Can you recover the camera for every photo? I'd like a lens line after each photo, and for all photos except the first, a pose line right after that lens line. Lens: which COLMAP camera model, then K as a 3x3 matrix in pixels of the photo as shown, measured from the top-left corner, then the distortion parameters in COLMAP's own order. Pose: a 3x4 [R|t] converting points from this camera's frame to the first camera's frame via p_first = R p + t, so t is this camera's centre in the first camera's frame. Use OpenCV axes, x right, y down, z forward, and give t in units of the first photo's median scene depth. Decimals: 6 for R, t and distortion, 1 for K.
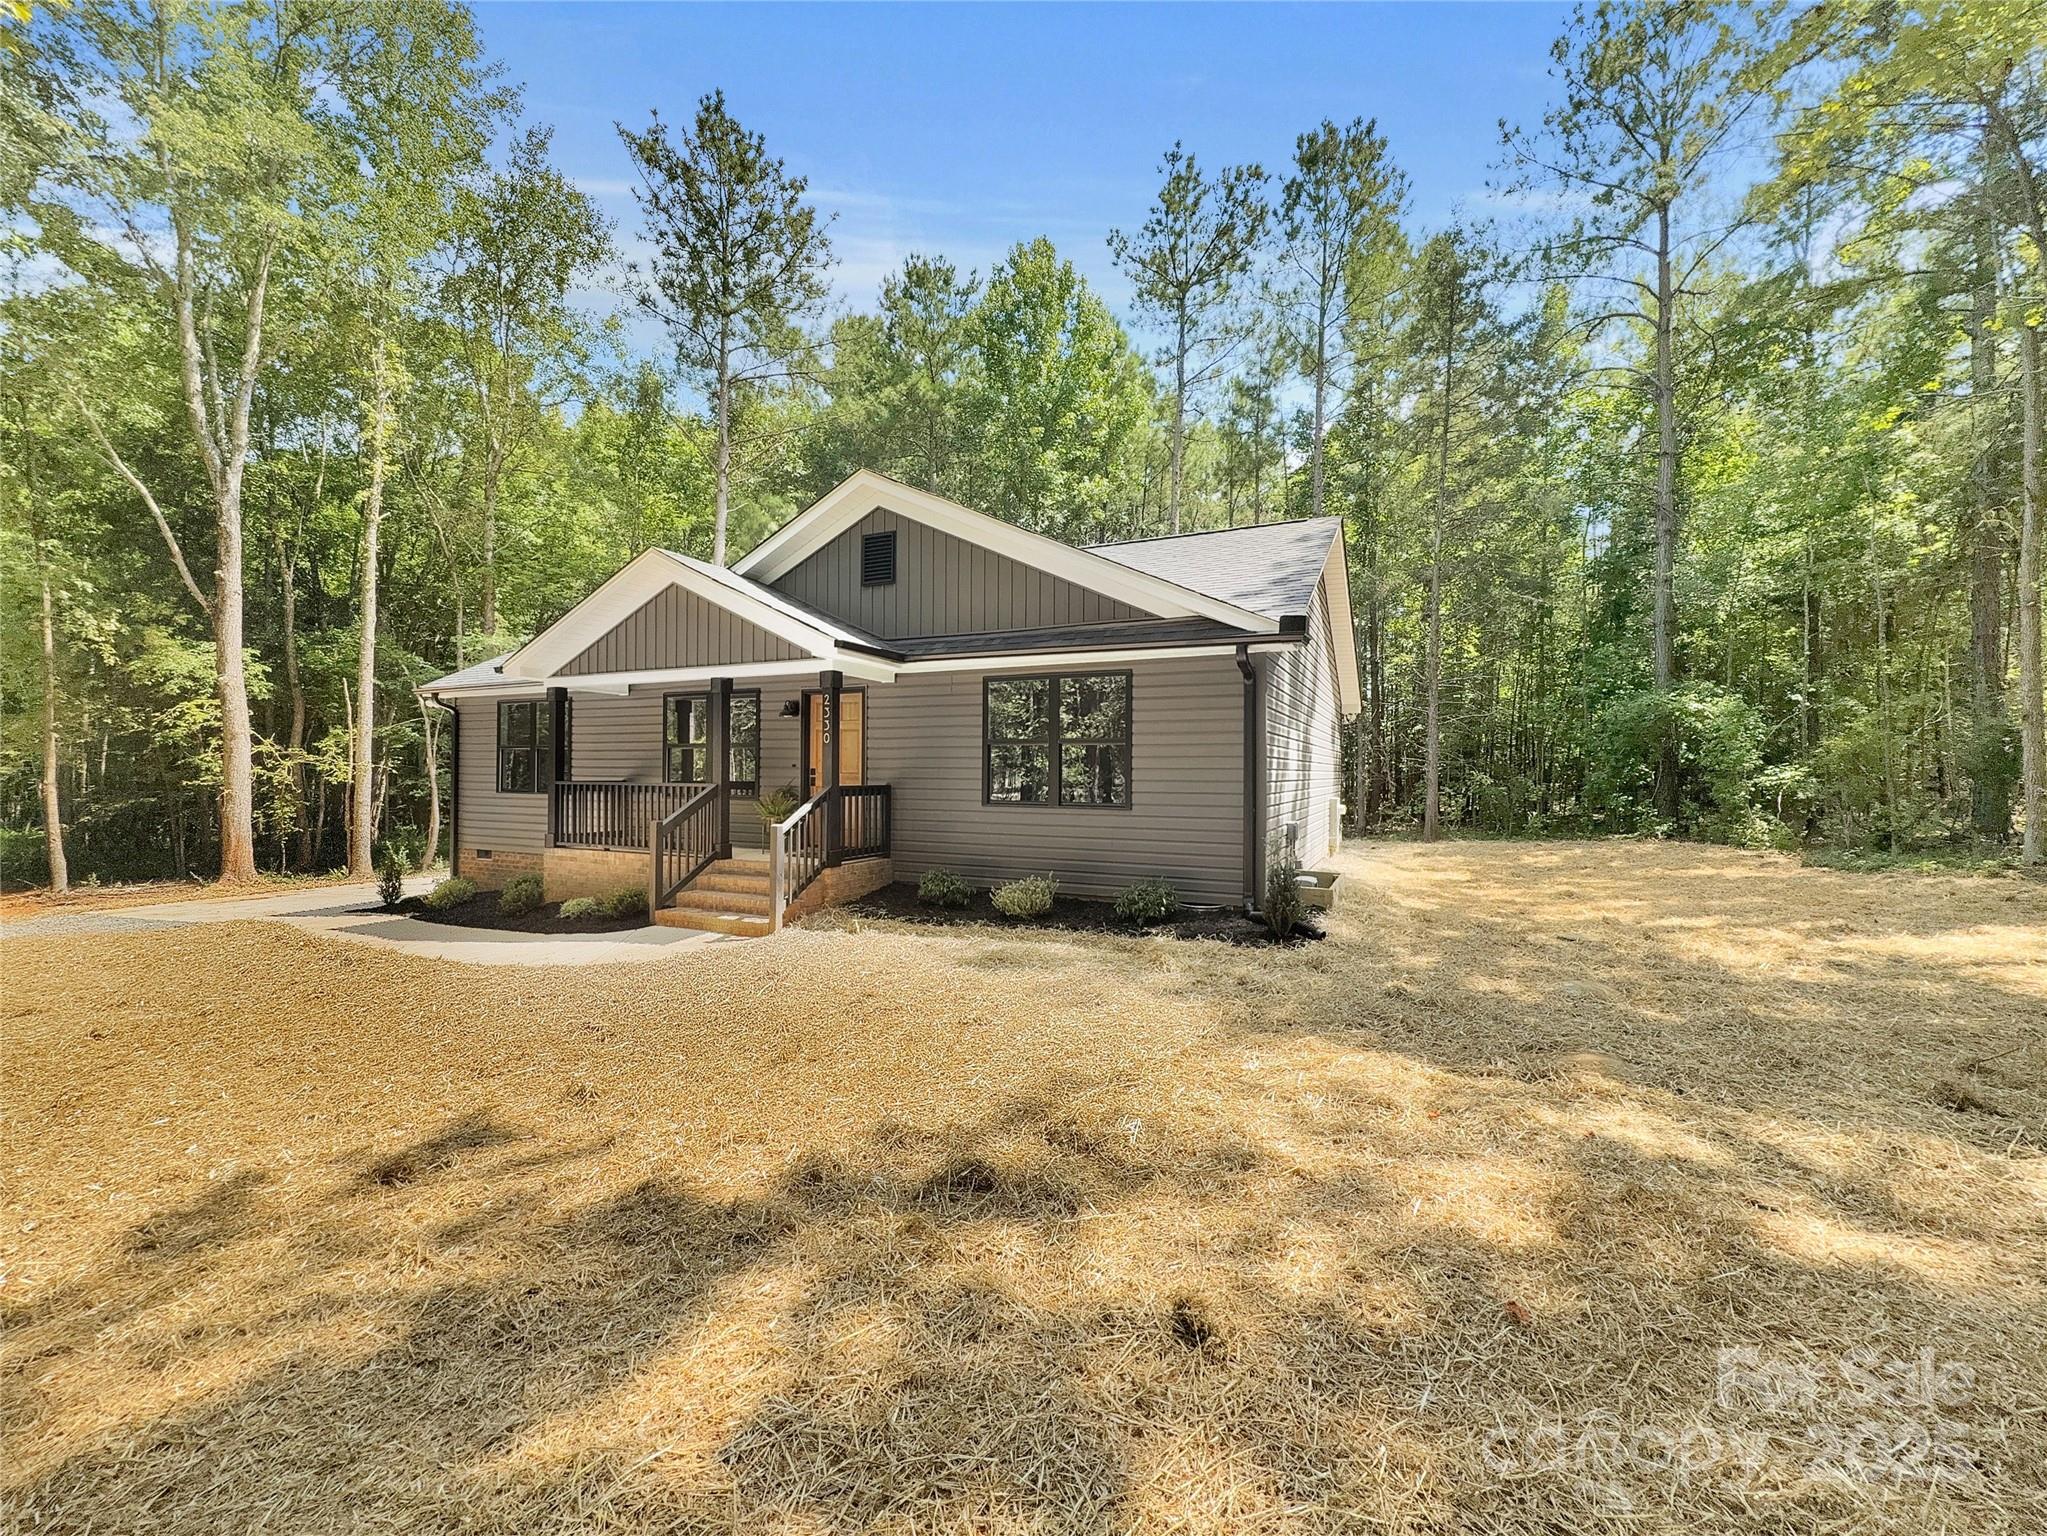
lens RADIAL K [[833.0, 0, 1015.6], [0, 833.0, 766.5], [0, 0, 1]] dist [-0.002560, 0.000800]
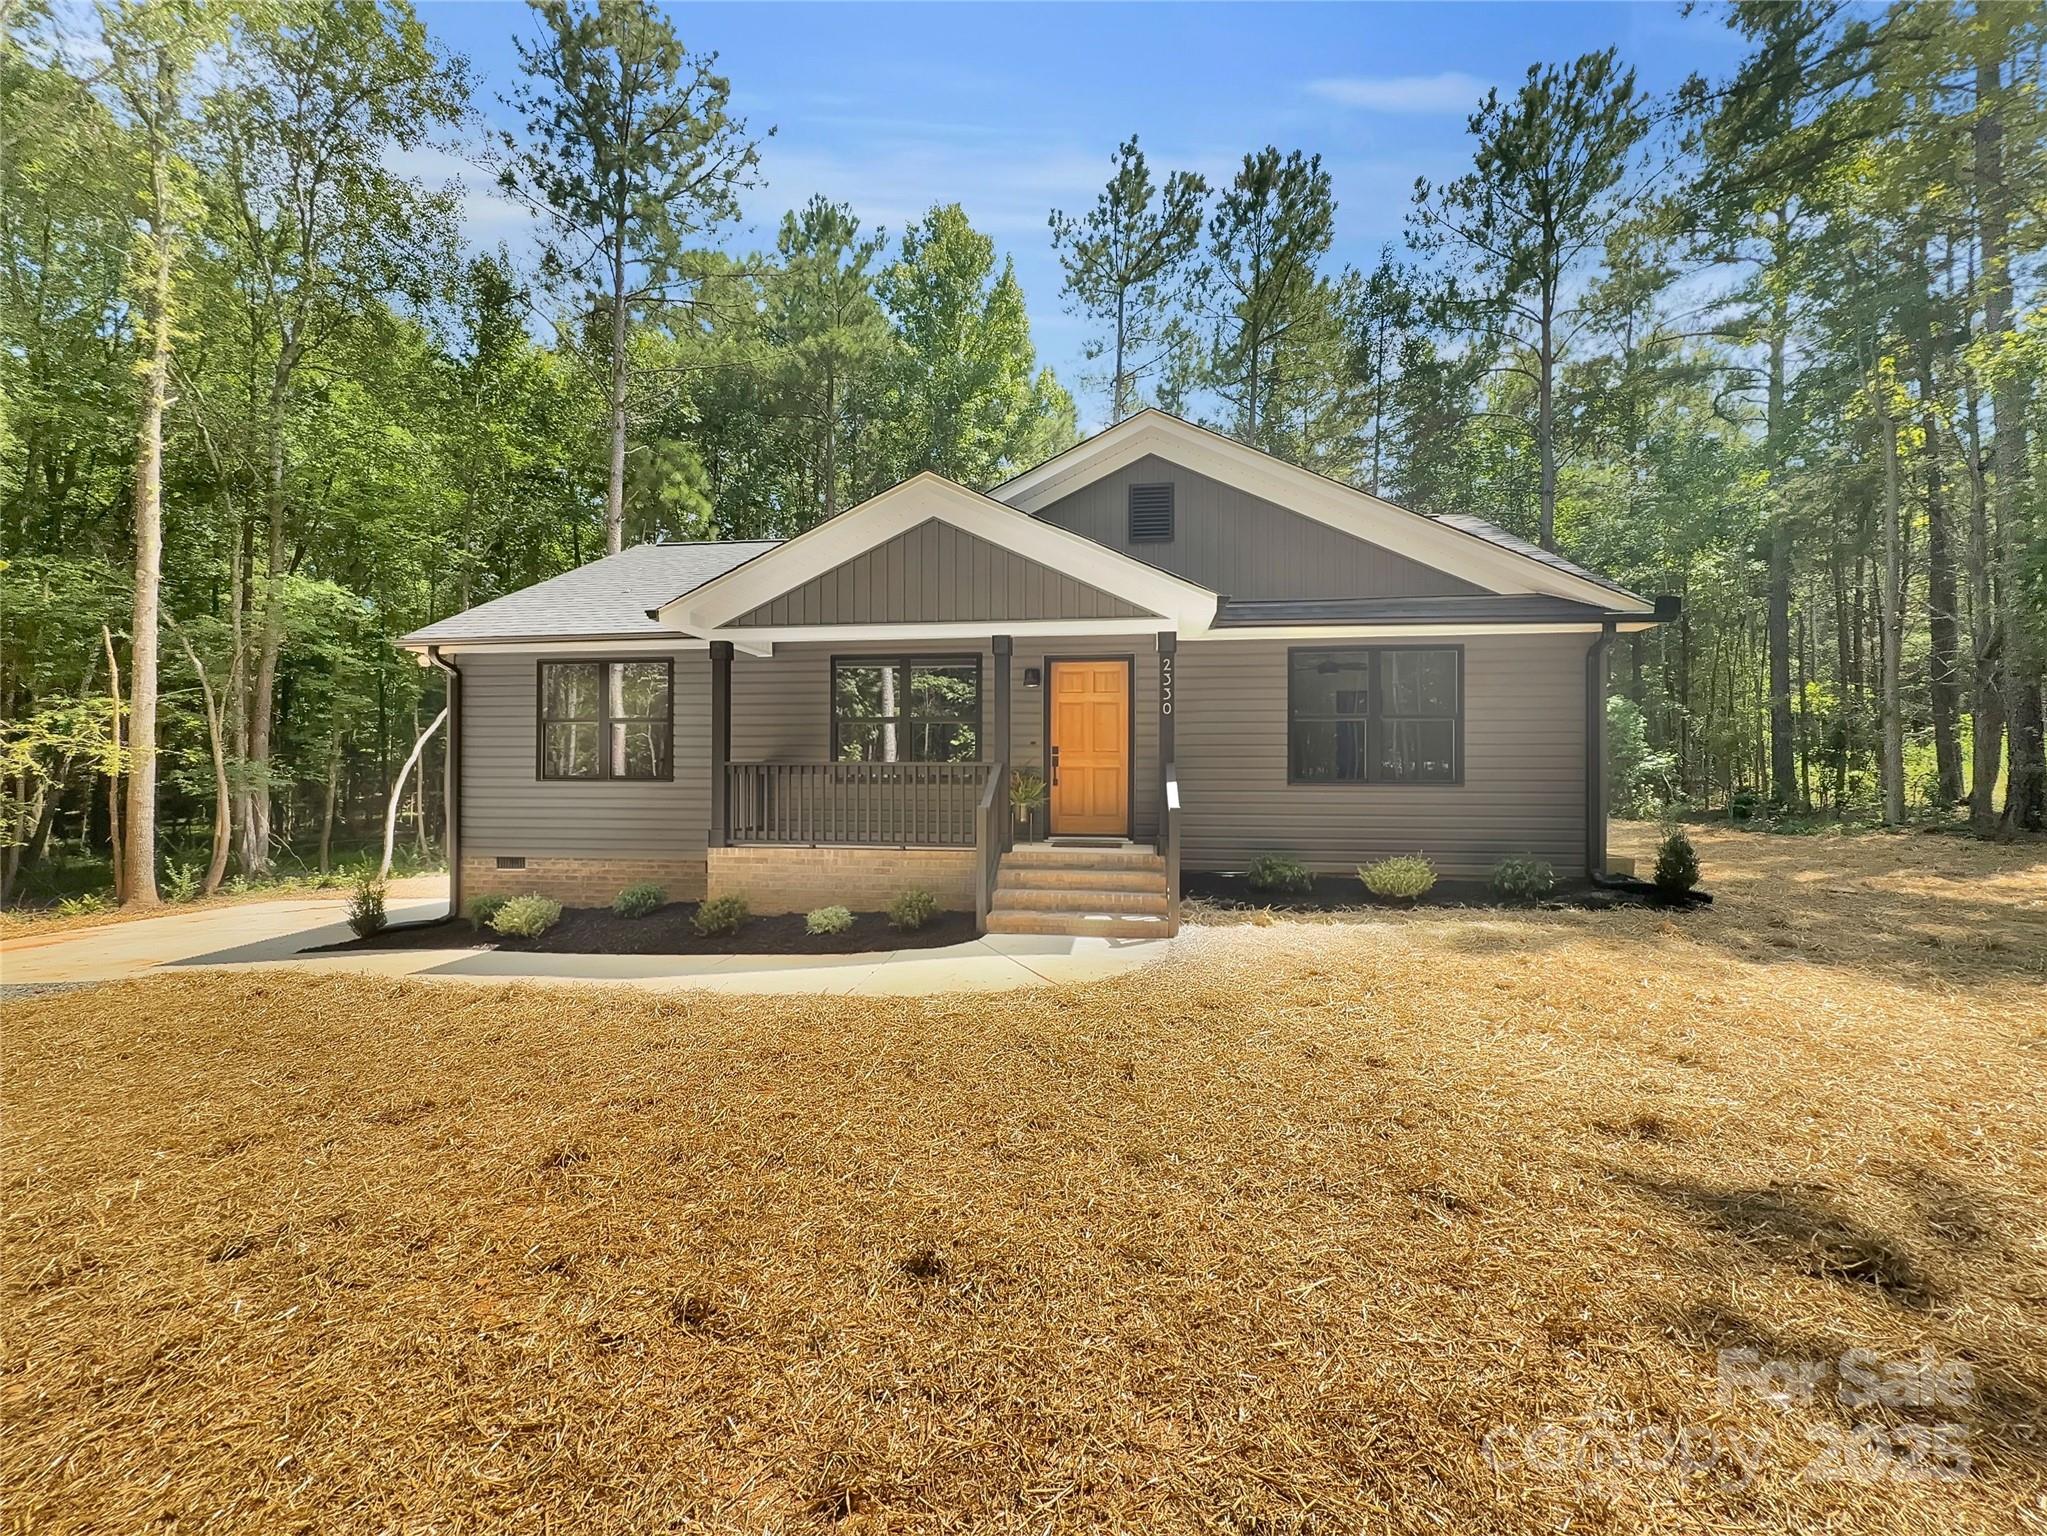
lens RADIAL K [[833.0, 0, 1028.7], [0, 833.0, 768.8], [0, 0, 1]] dist [-0.002560, 0.000800]
pose [[0.950888, -0.002138, 0.309529, -0.321876], [0.000443, 0.999985, 0.005547, 0.012457], [-0.309536, -0.005138, 0.950874, 0.105660]]
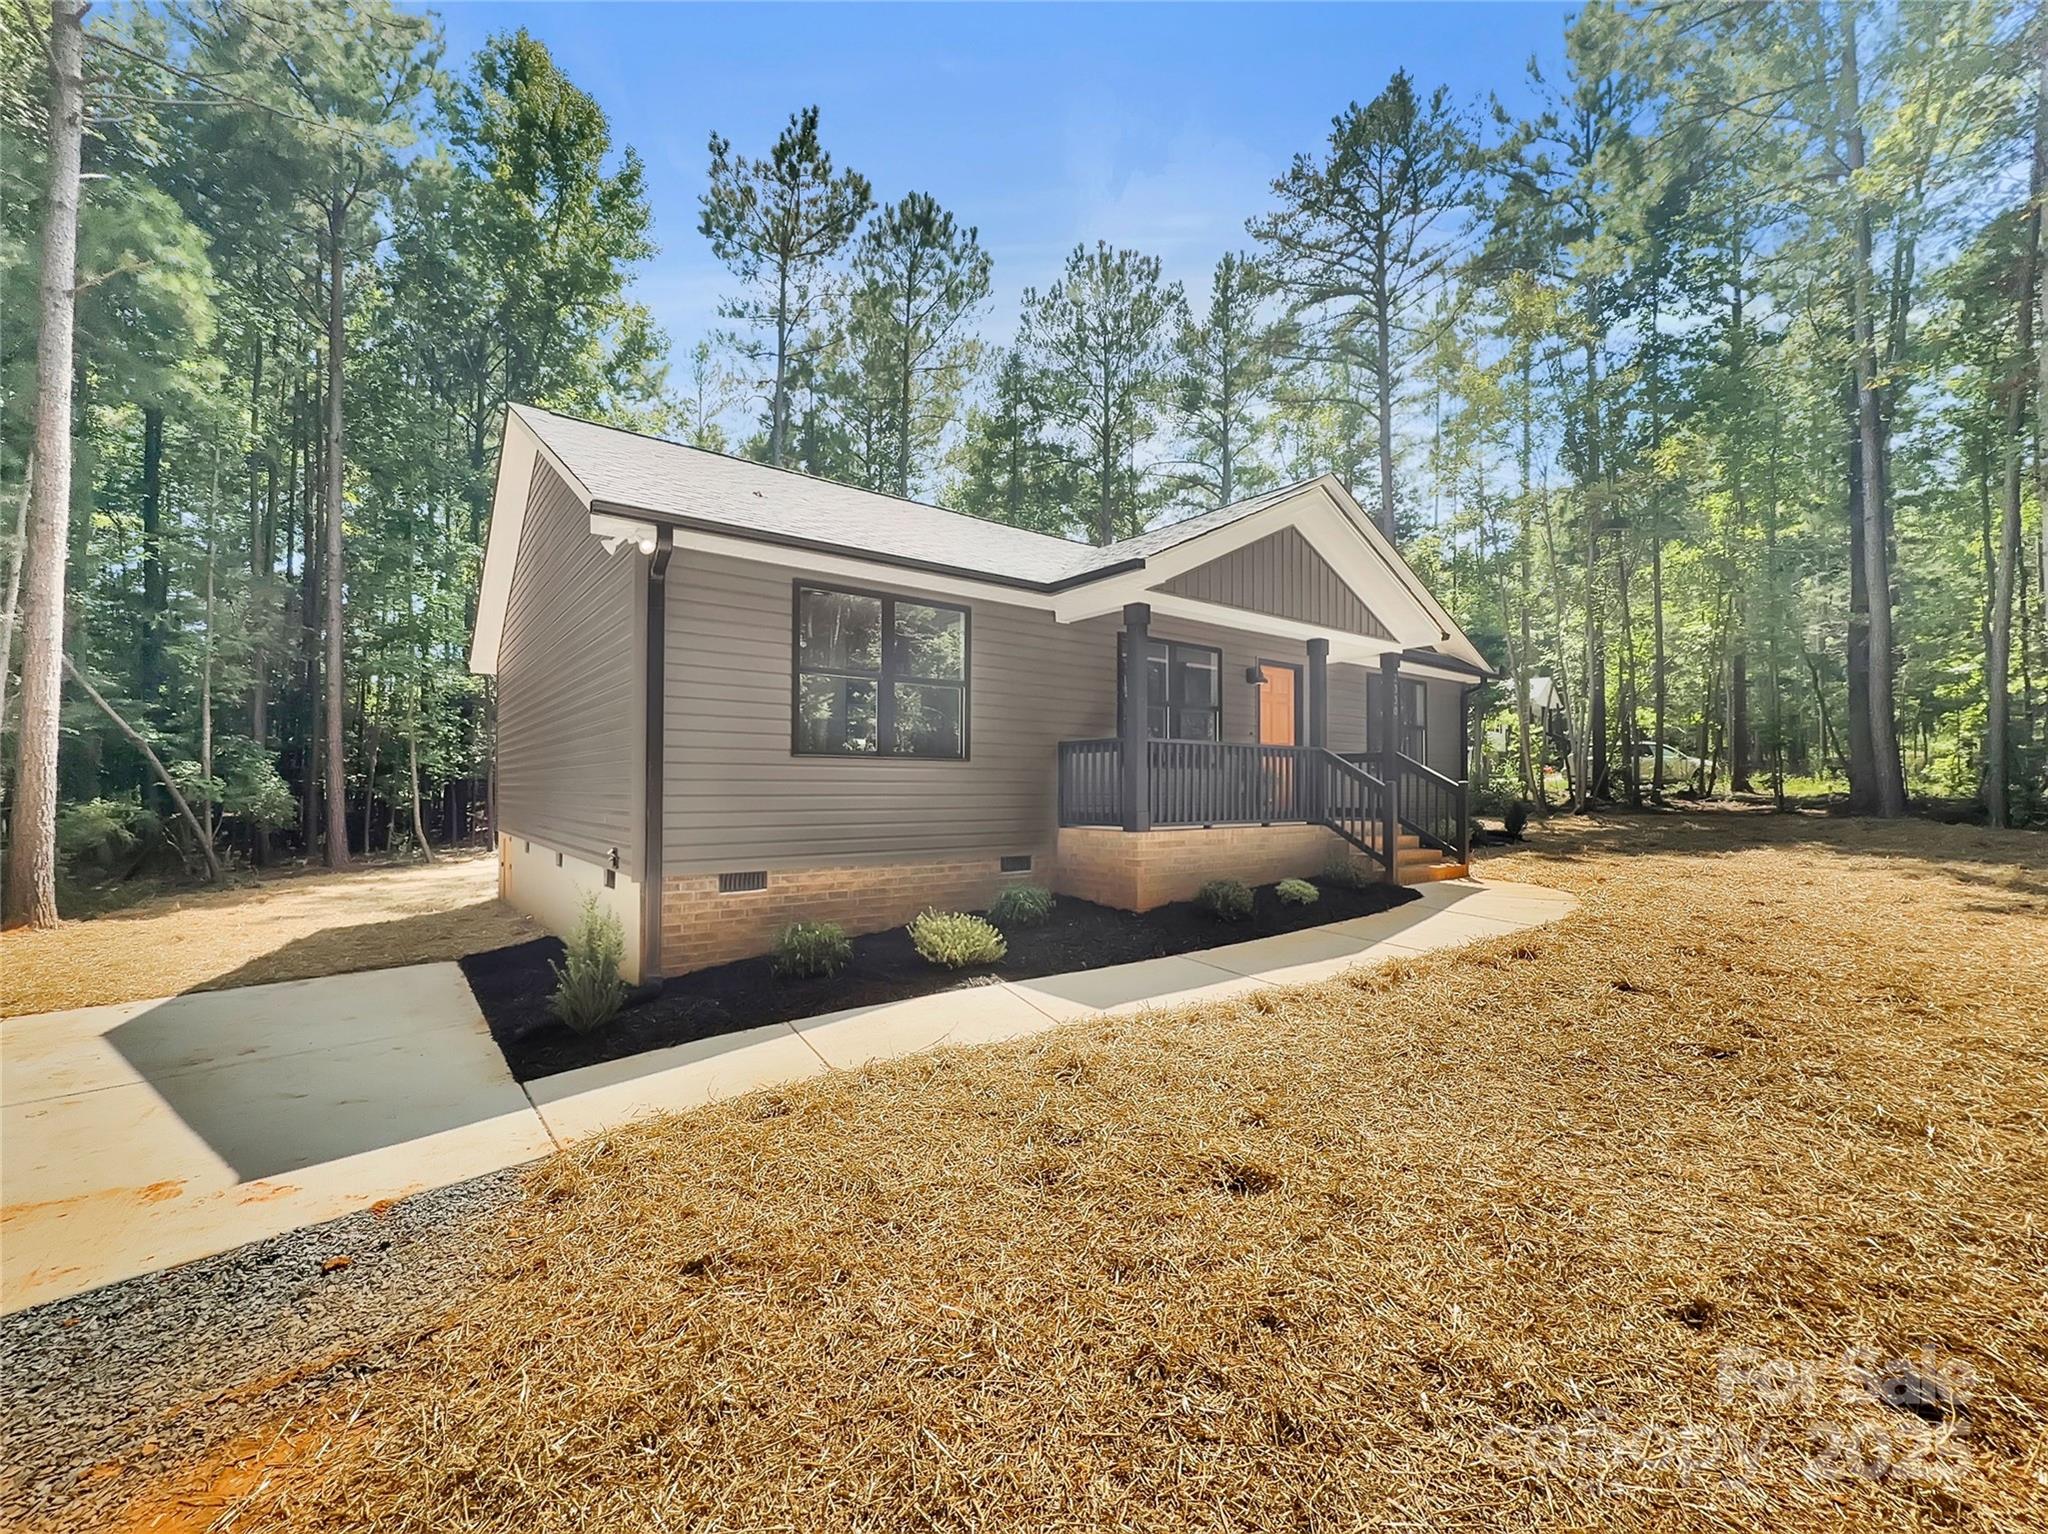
lens RADIAL K [[833.4, 0, 1029.1], [0, 833.4, 777.4], [0, 0, 1]] dist [-0.002560, 0.000800]
pose [[0.431968, 0.006443, 0.901866, -0.760142], [-0.008003, 0.999962, -0.003310, 0.033770], [-0.901853, -0.005788, 0.432004, 0.483415]]
